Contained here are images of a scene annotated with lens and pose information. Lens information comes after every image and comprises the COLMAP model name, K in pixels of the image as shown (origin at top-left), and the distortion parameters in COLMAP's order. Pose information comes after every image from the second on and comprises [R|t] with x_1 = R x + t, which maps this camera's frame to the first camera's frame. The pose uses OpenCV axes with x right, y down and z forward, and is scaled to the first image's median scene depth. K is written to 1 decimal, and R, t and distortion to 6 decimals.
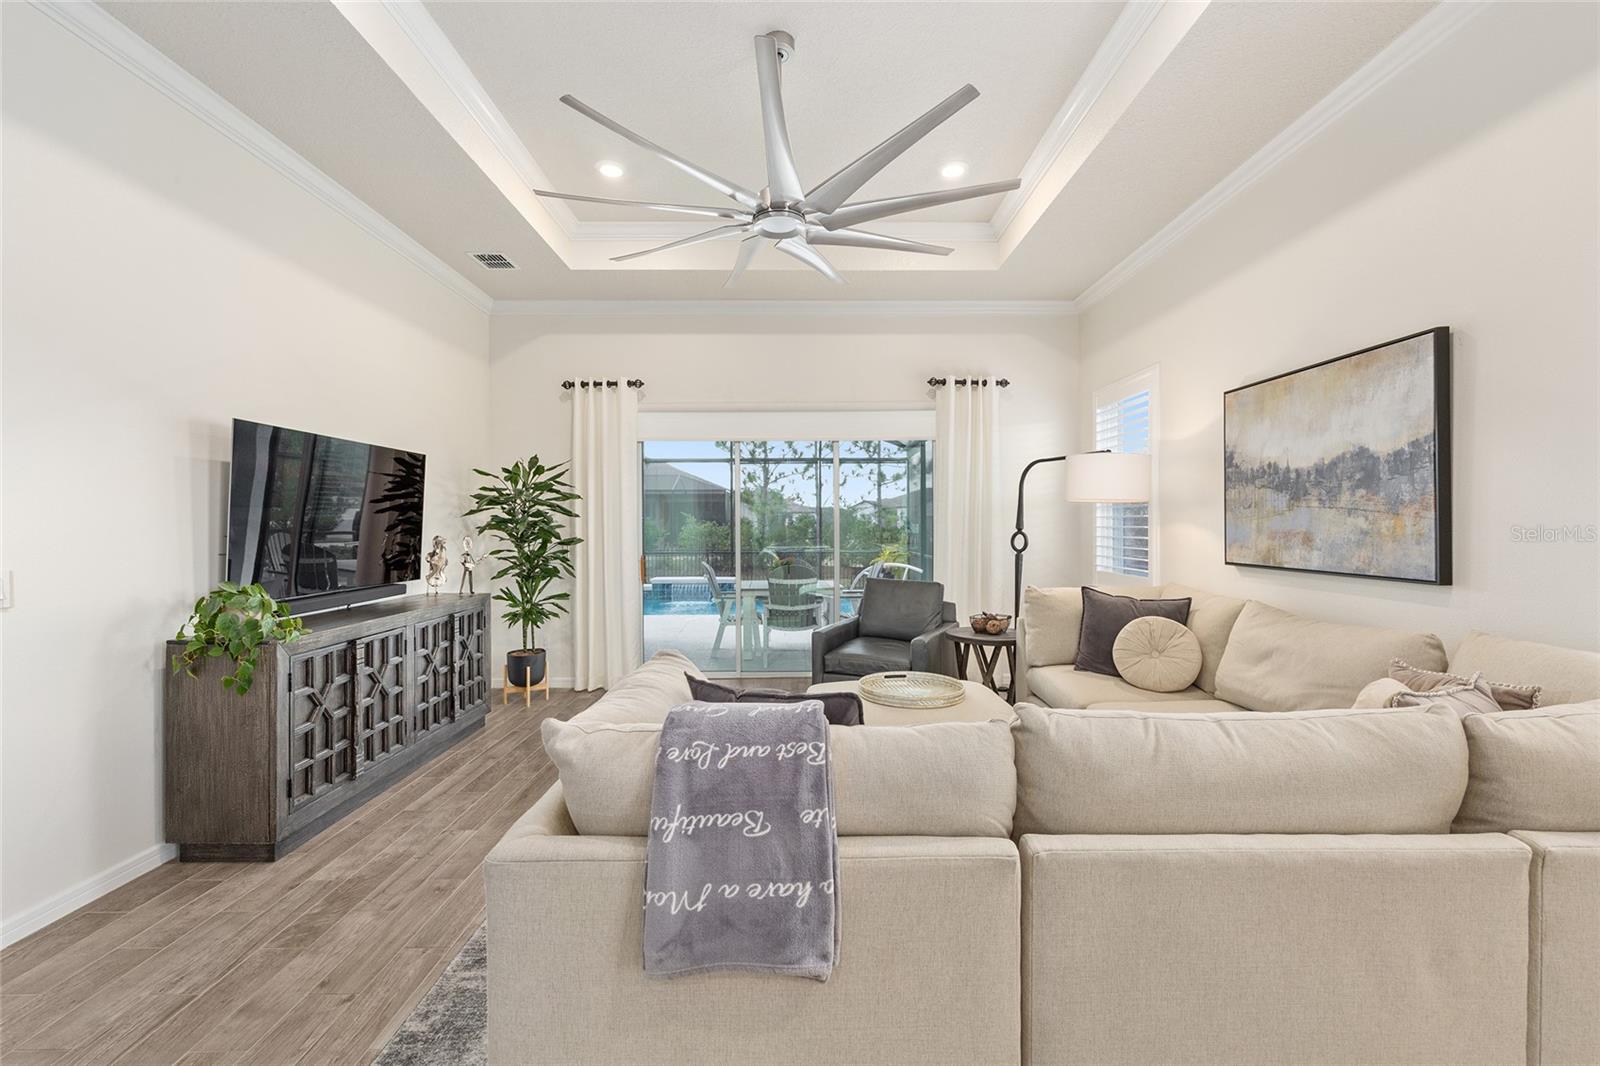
lens RADIAL K [[646.7, 0, 803.4], [0, 646.7, 528.2], [0, 0, 1]] dist [-0.004065, 0.002039]
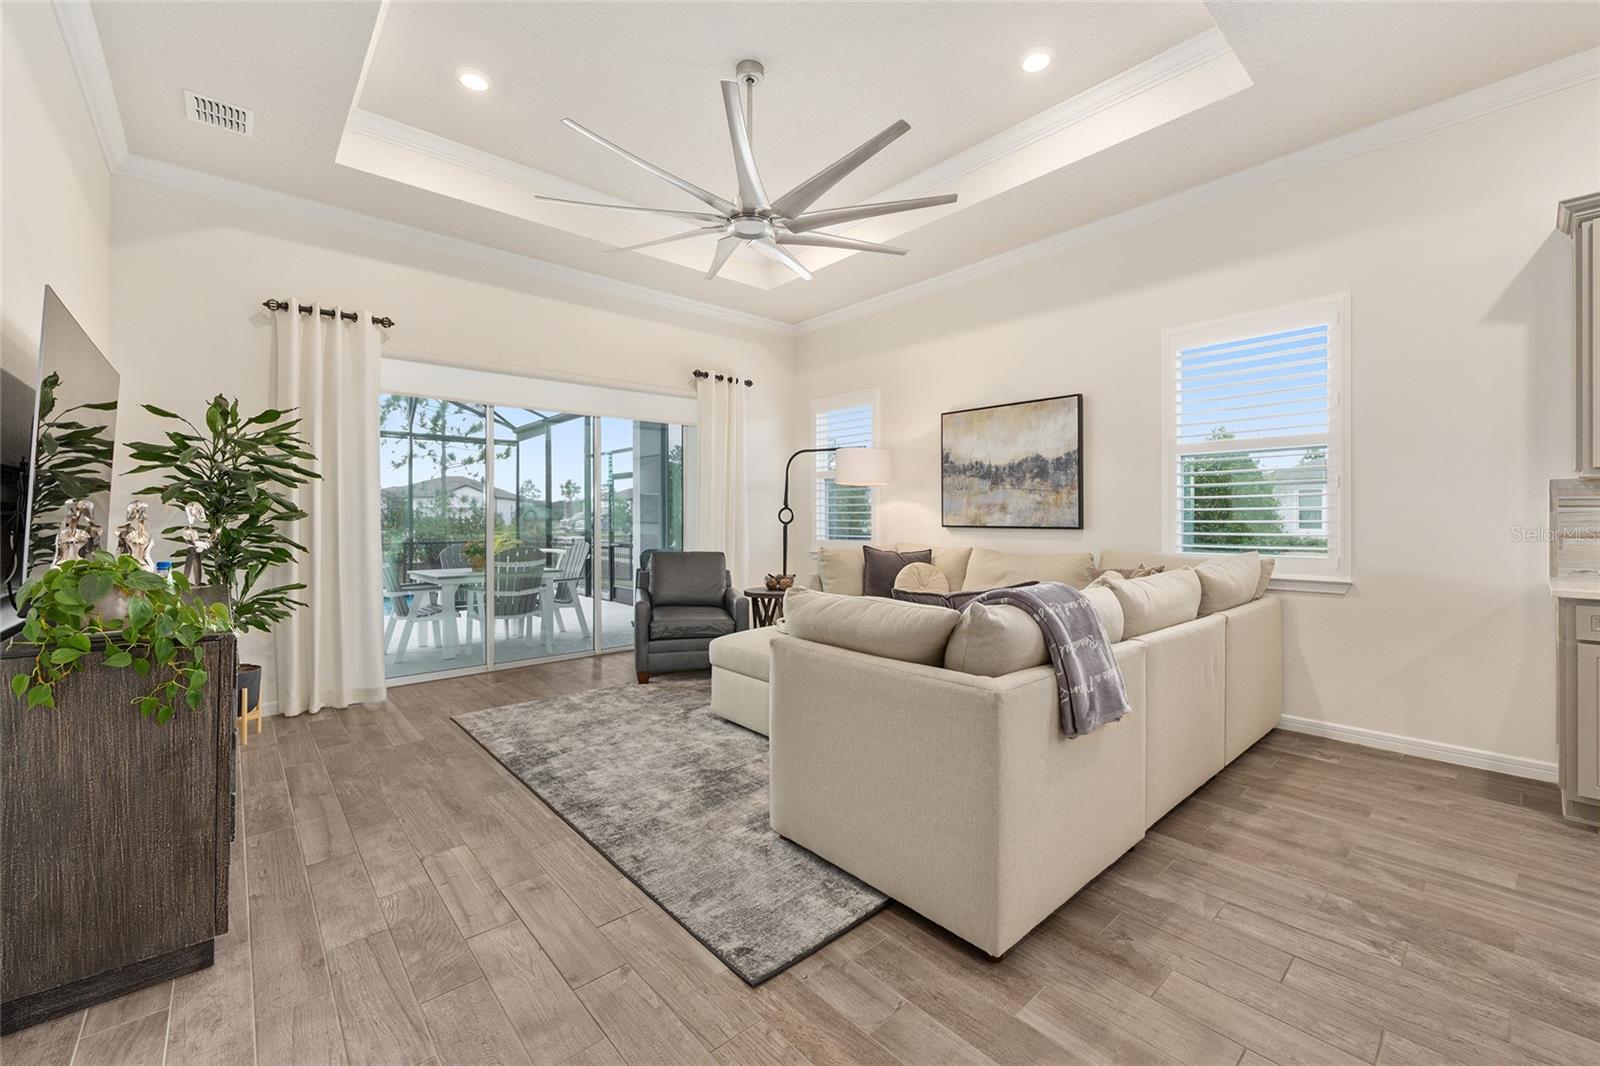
lens RADIAL K [[646.7, 0, 806.0], [0, 646.7, 518.6], [0, 0, 1]] dist [-0.004065, 0.002039]
pose [[0.753360, 0.000456, 0.657608, -0.501567], [0.002927, 0.999988, -0.004046, 0.035574], [-0.657602, 0.004973, 0.753349, 0.054200]]
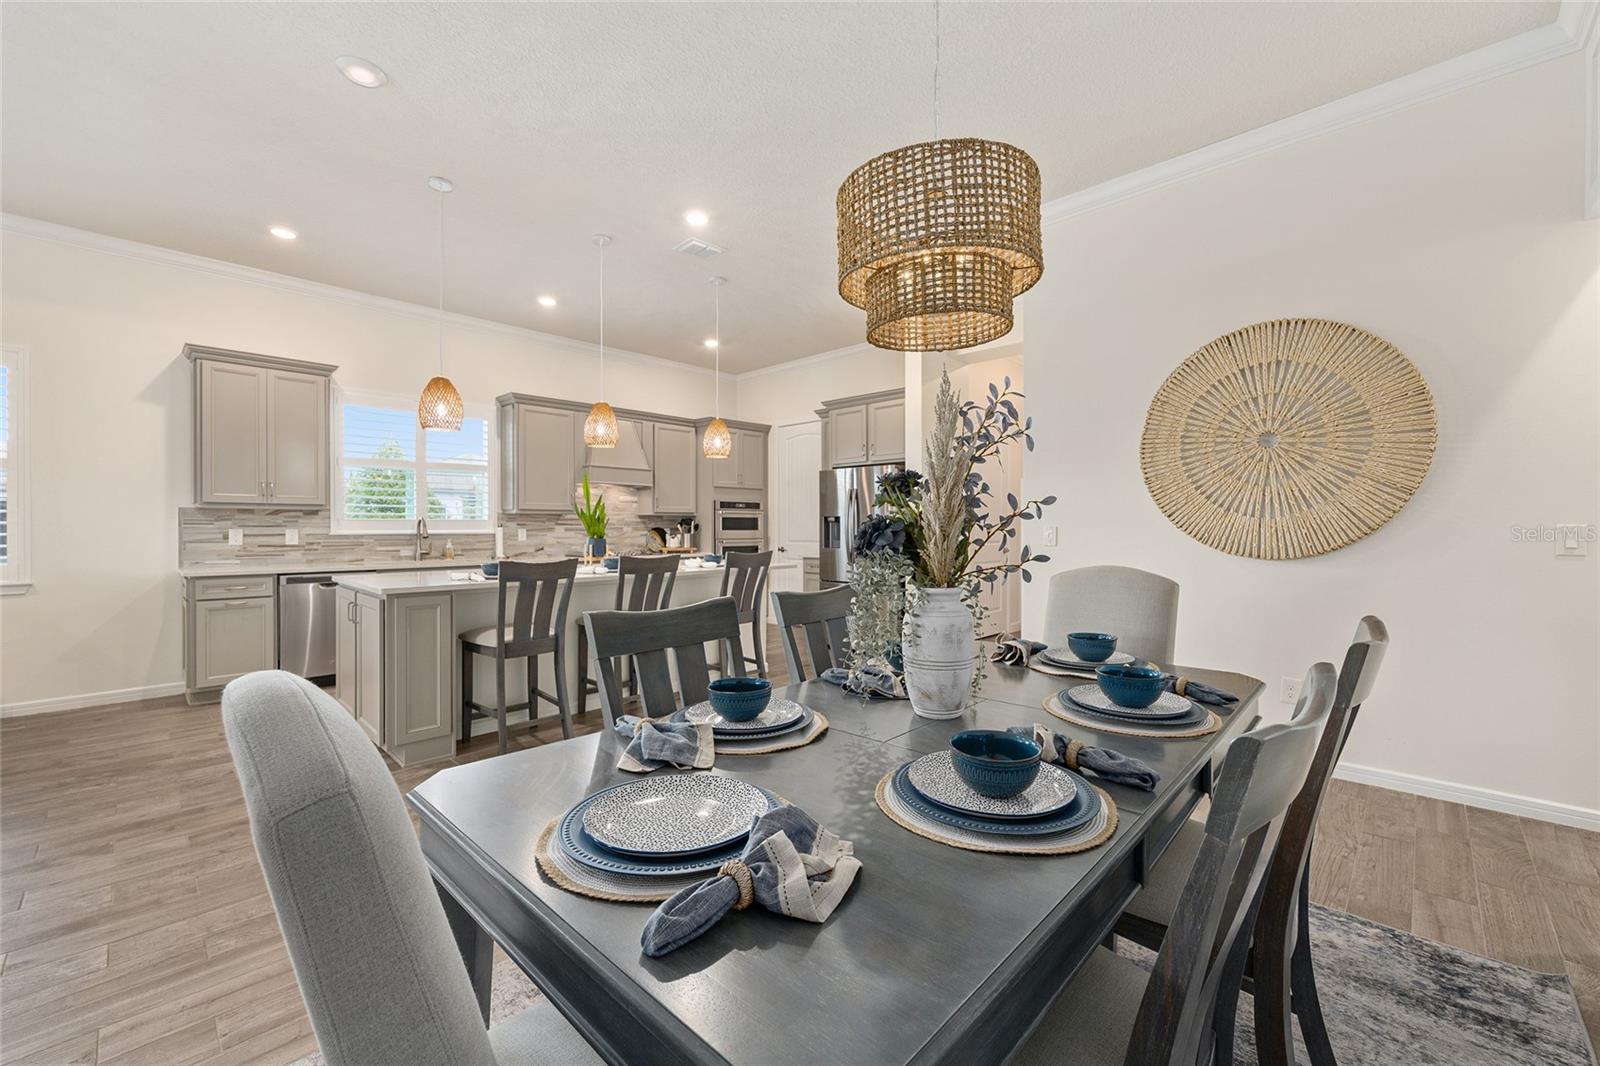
lens RADIAL K [[646.7, 0, 802.3], [0, 646.7, 529.8], [0, 0, 1]] dist [-0.004065, 0.002039]
pose [[-0.714798, 0.003587, 0.699322, -1.015945], [0.007082, 0.999973, 0.002109, 0.037869], [-0.699295, 0.006460, -0.714804, 0.095779]]
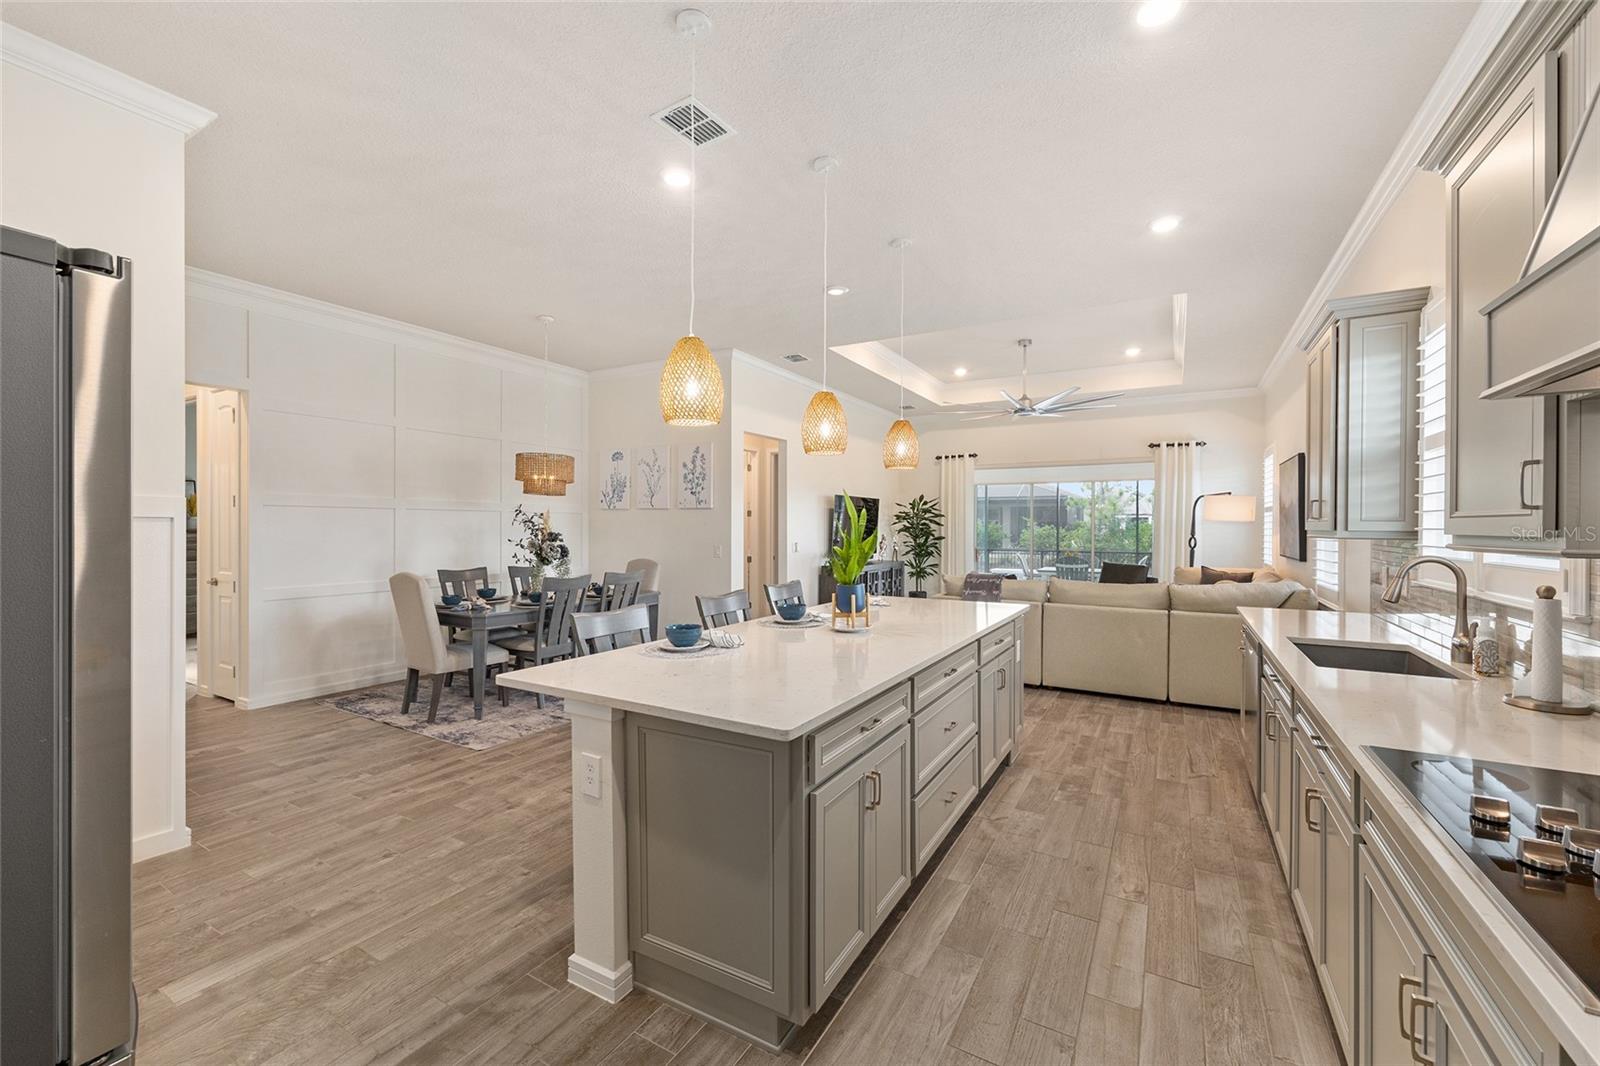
lens RADIAL K [[646.7, 0, 802.7], [0, 646.7, 525.5], [0, 0, 1]] dist [-0.004065, 0.002039]
pose [[0.860154, 0.007529, -0.509978, 0.356435], [-0.009841, 0.999950, -0.001834, -0.012680], [0.509939, 0.006596, 0.860185, -1.128071]]
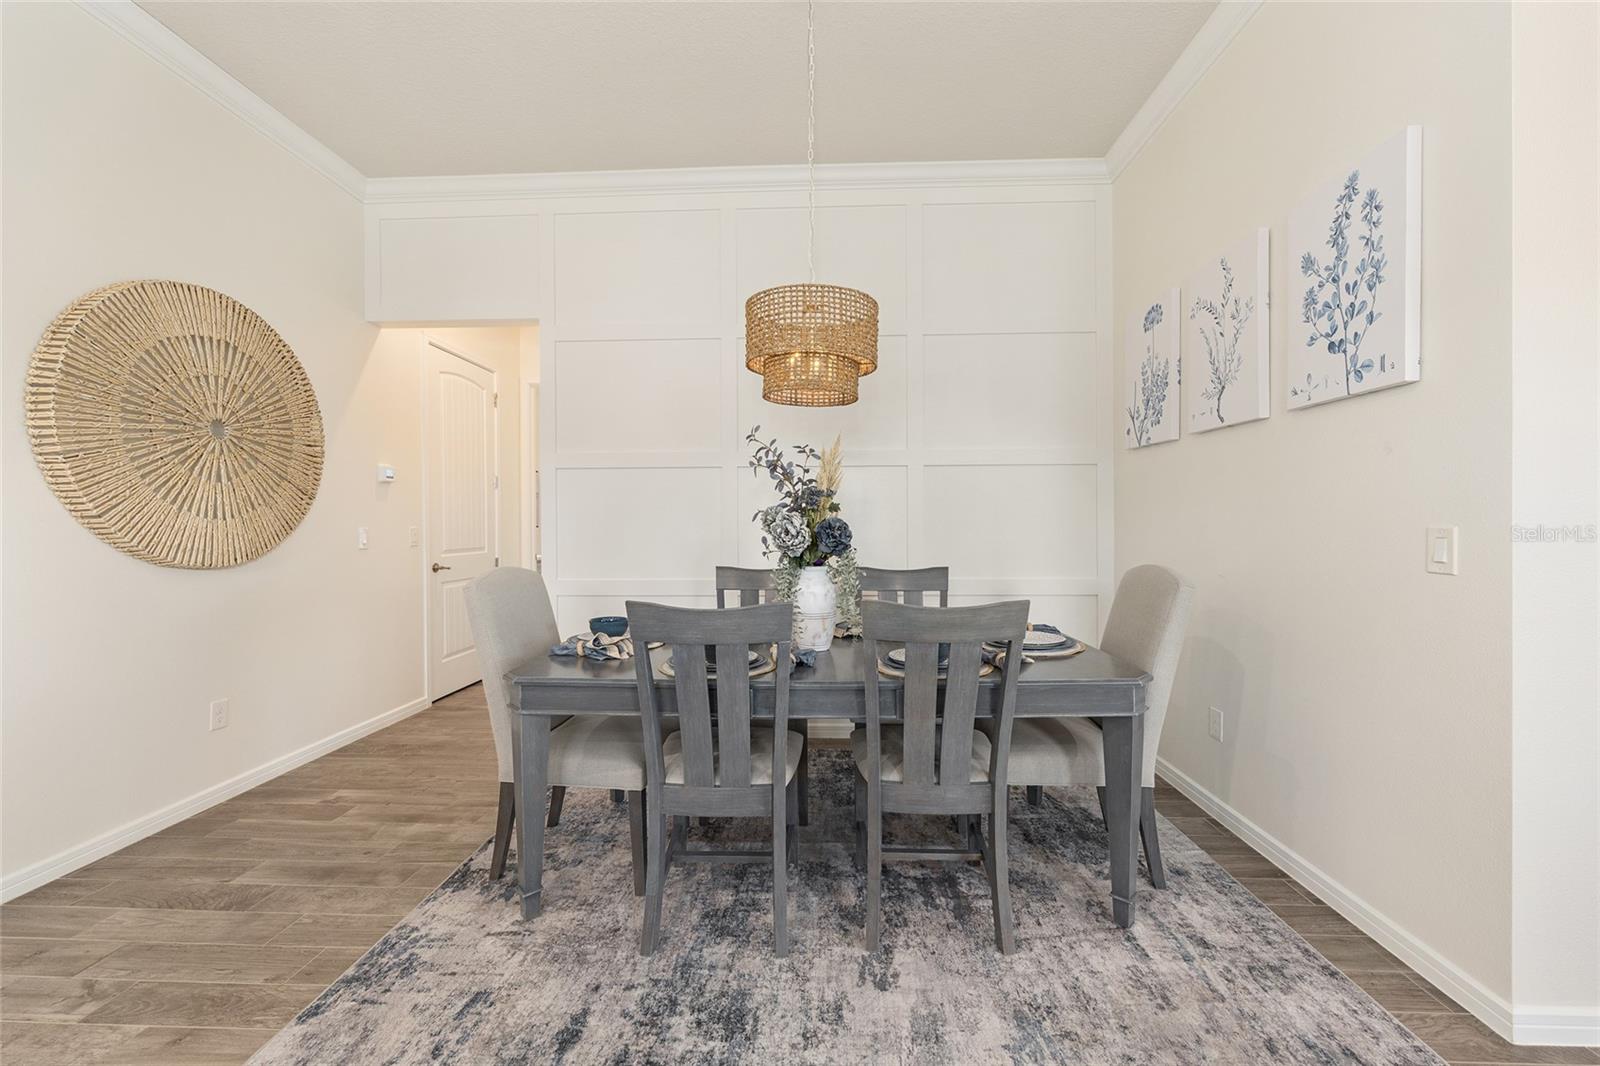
lens RADIAL K [[646.7, 0, 804.9], [0, 646.7, 530.2], [0, 0, 1]] dist [-0.004065, 0.002039]
pose [[-0.053830, 0.011041, -0.998489, -0.235966], [0.001436, 0.999939, 0.010980, 0.033978], [0.998549, -0.000843, -0.053843, -0.207612]]
